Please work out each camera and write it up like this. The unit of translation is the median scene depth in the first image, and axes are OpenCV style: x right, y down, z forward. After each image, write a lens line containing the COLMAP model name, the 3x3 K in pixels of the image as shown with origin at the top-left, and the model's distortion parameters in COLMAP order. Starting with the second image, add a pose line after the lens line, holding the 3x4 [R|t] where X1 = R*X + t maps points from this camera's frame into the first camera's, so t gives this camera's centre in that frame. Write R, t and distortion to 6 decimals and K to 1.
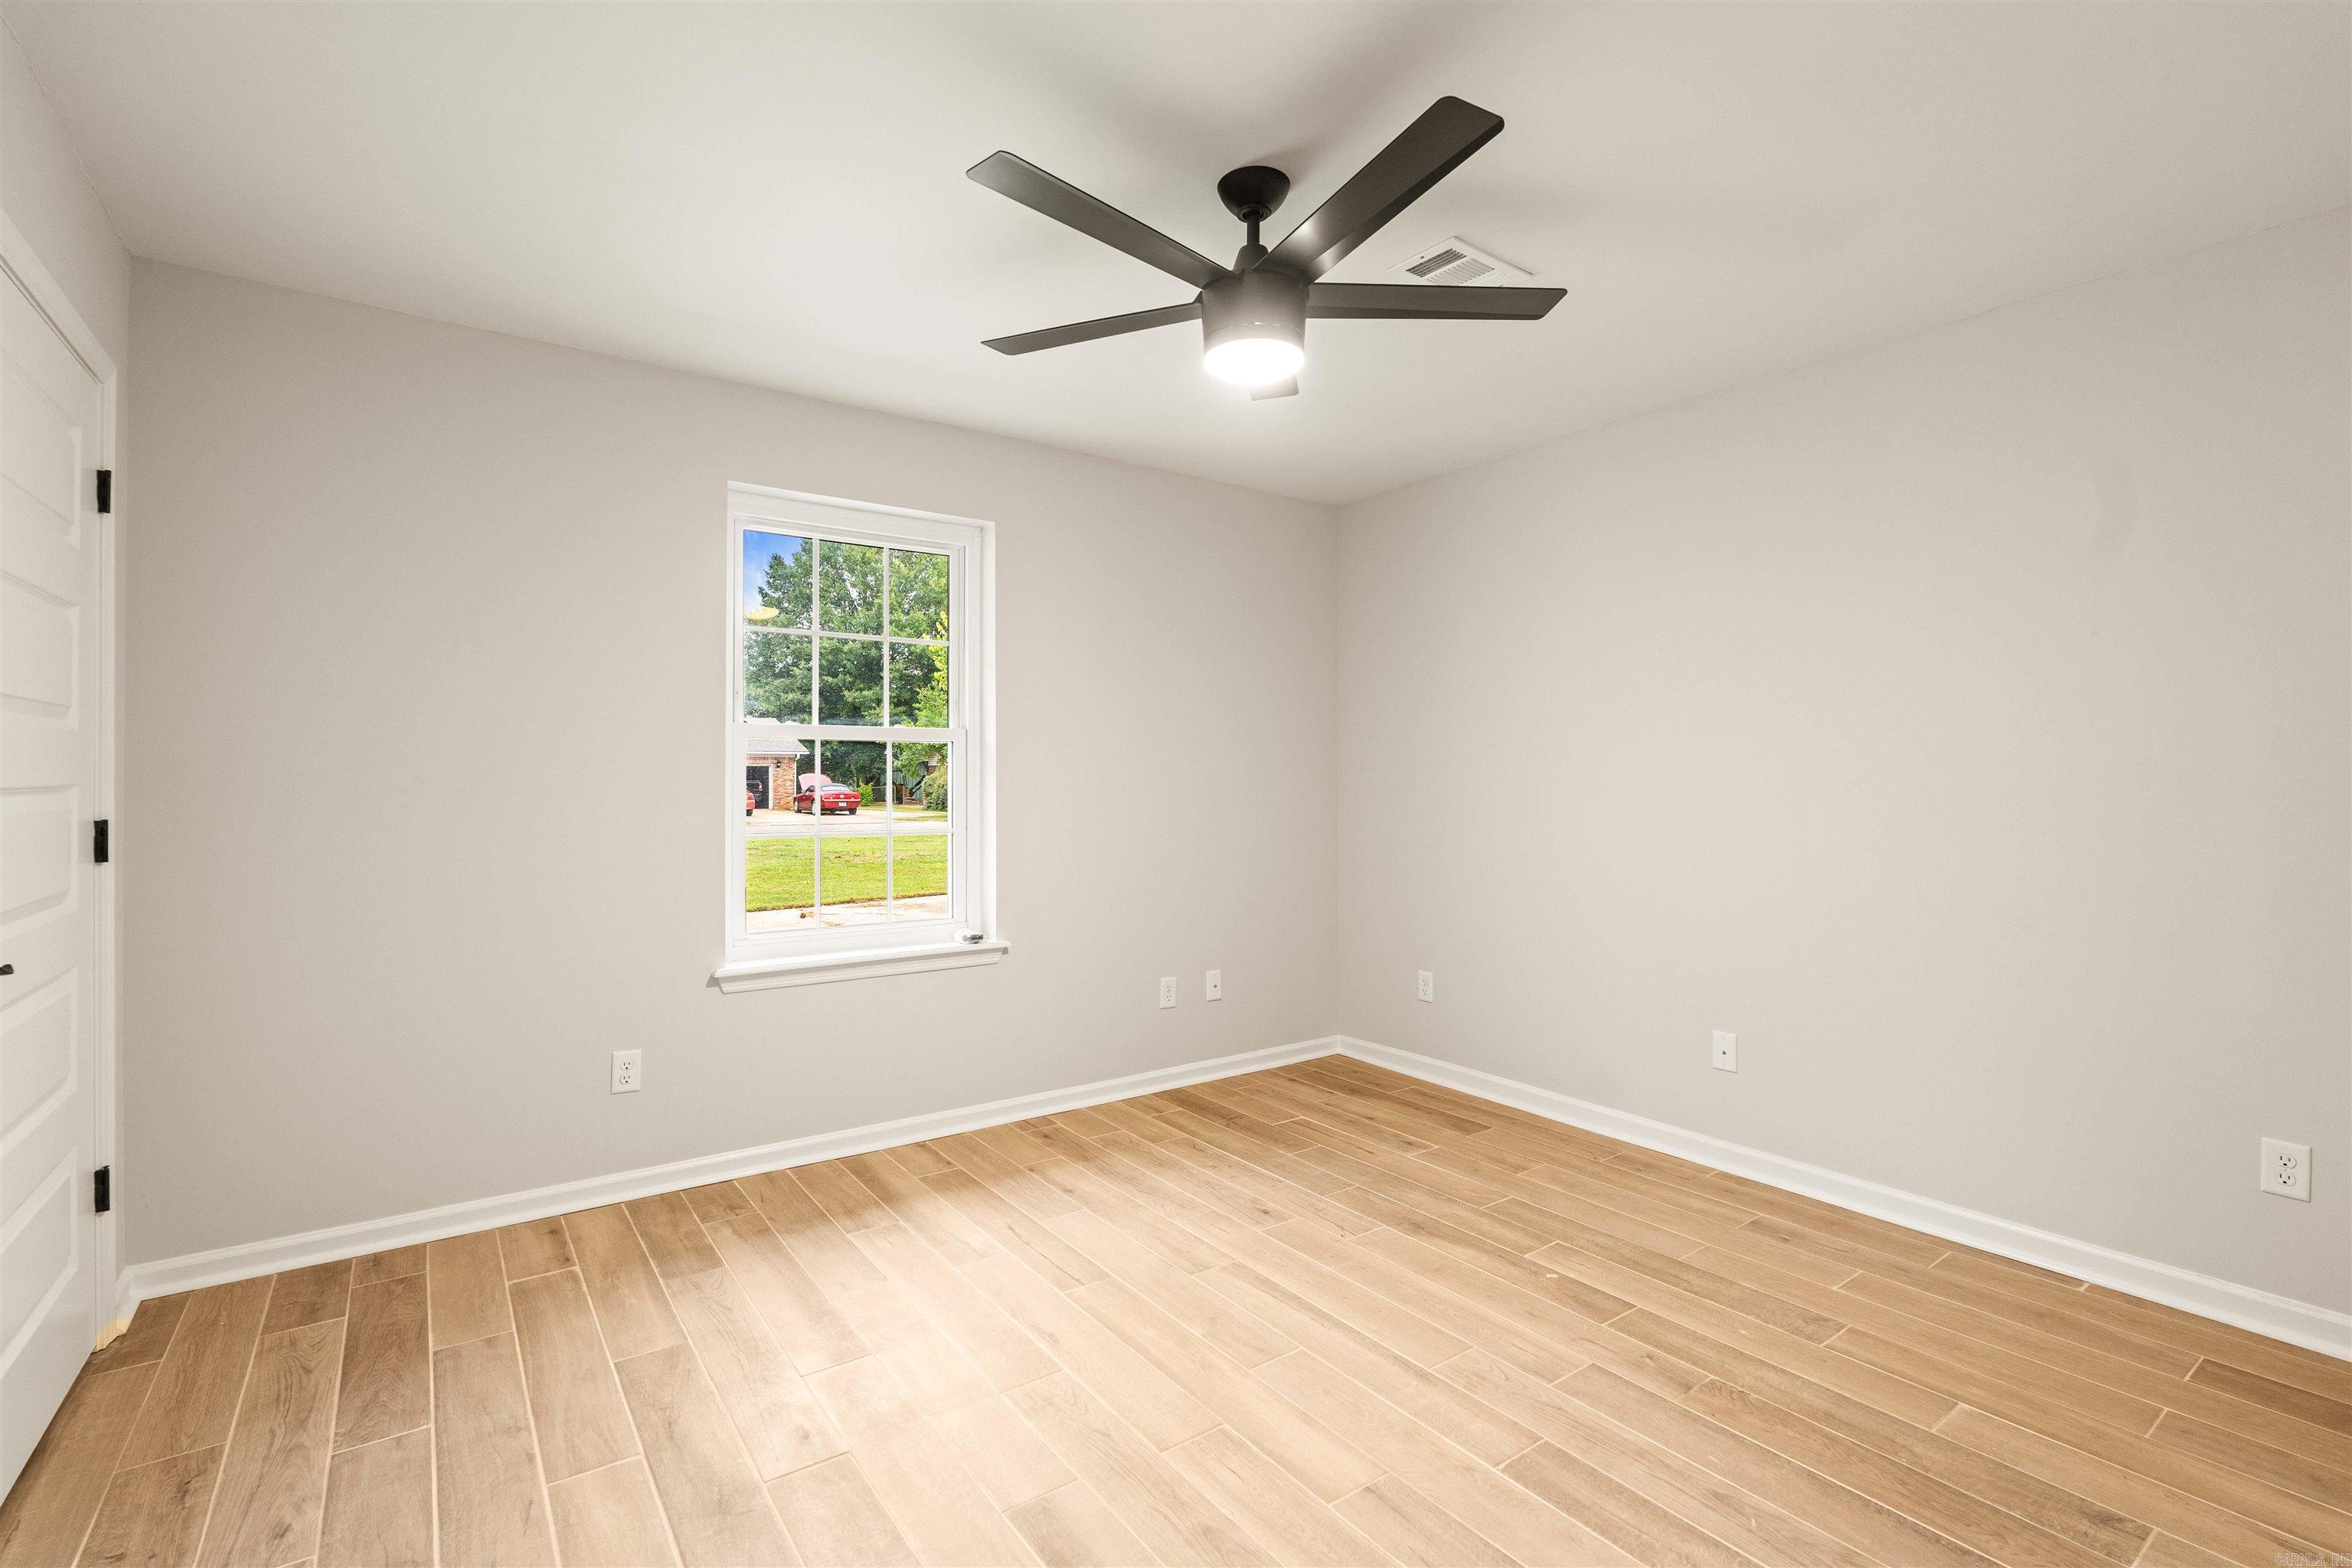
lens RADIAL K [[1061.7, 0, 1176.1], [0, 1061.7, 776.9], [0, 0, 1]] dist [0.010231, -0.000761]
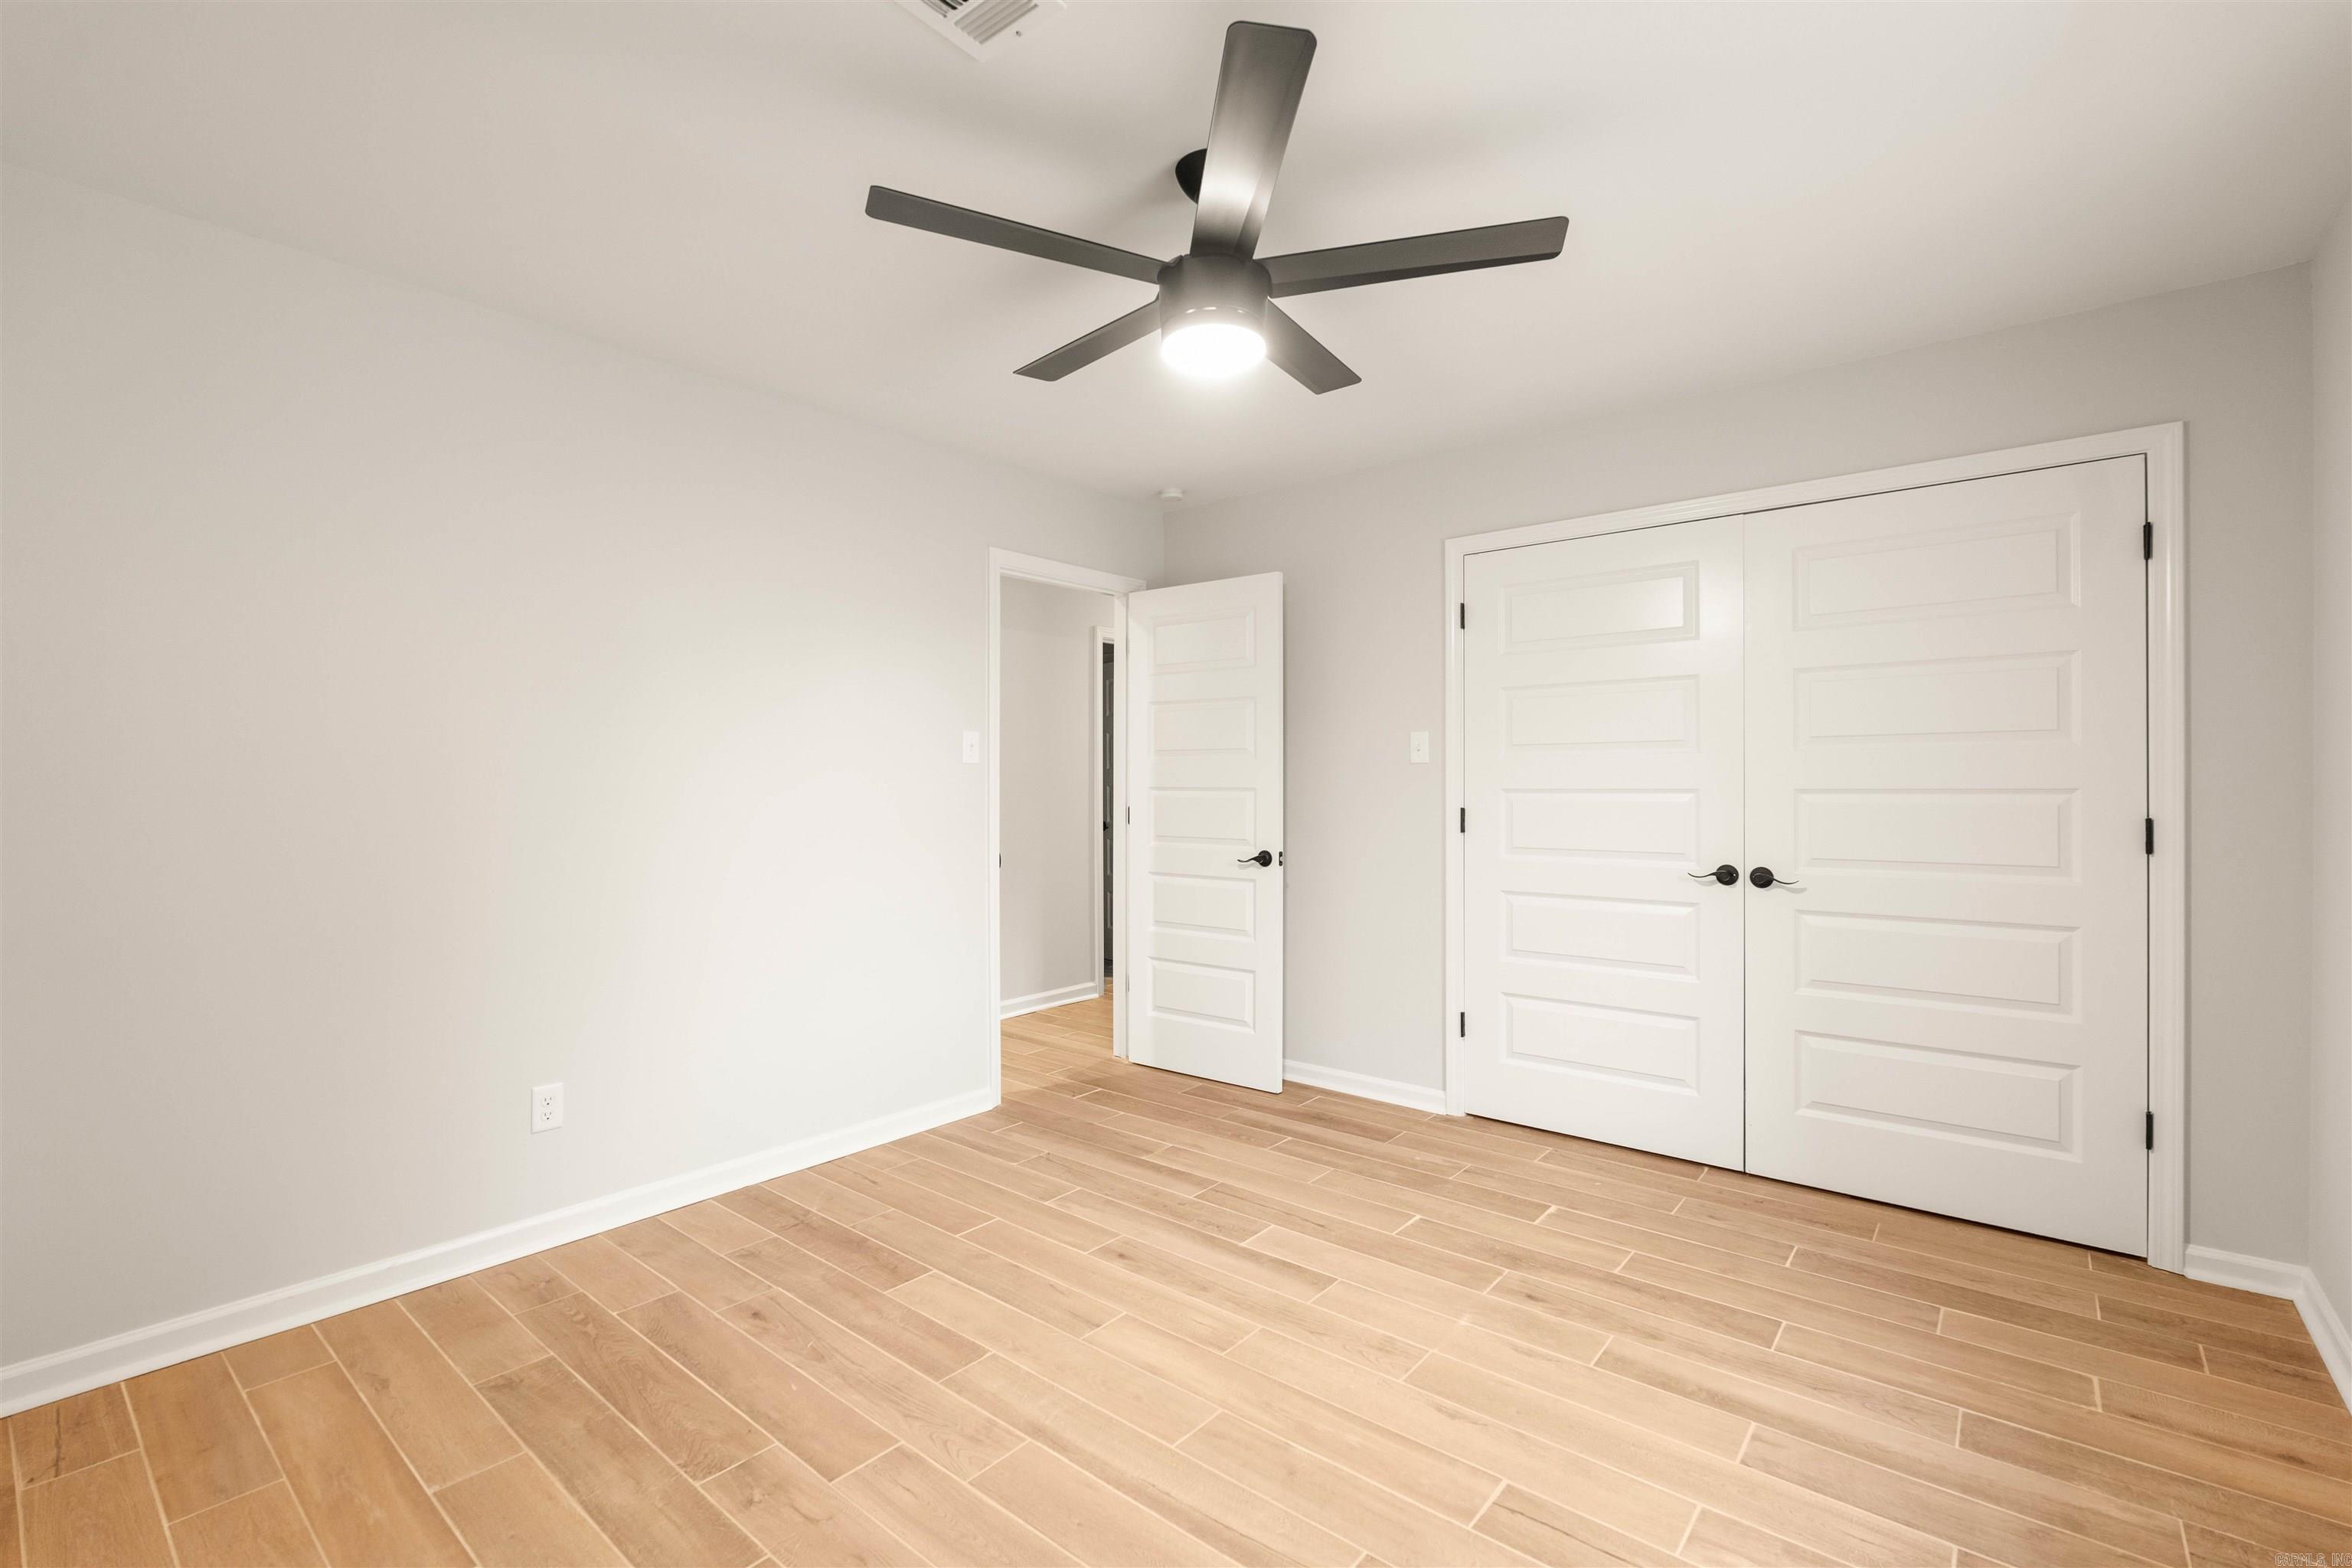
lens RADIAL K [[1061.7, 0, 1176.2], [0, 1061.7, 782.8], [0, 0, 1]] dist [0.010231, -0.000761]
pose [[-0.968266, -0.002123, -0.249915, 0.350770], [-0.001015, 0.999989, -0.004564, 0.006274], [0.249922, -0.004166, -0.968257, 1.943077]]
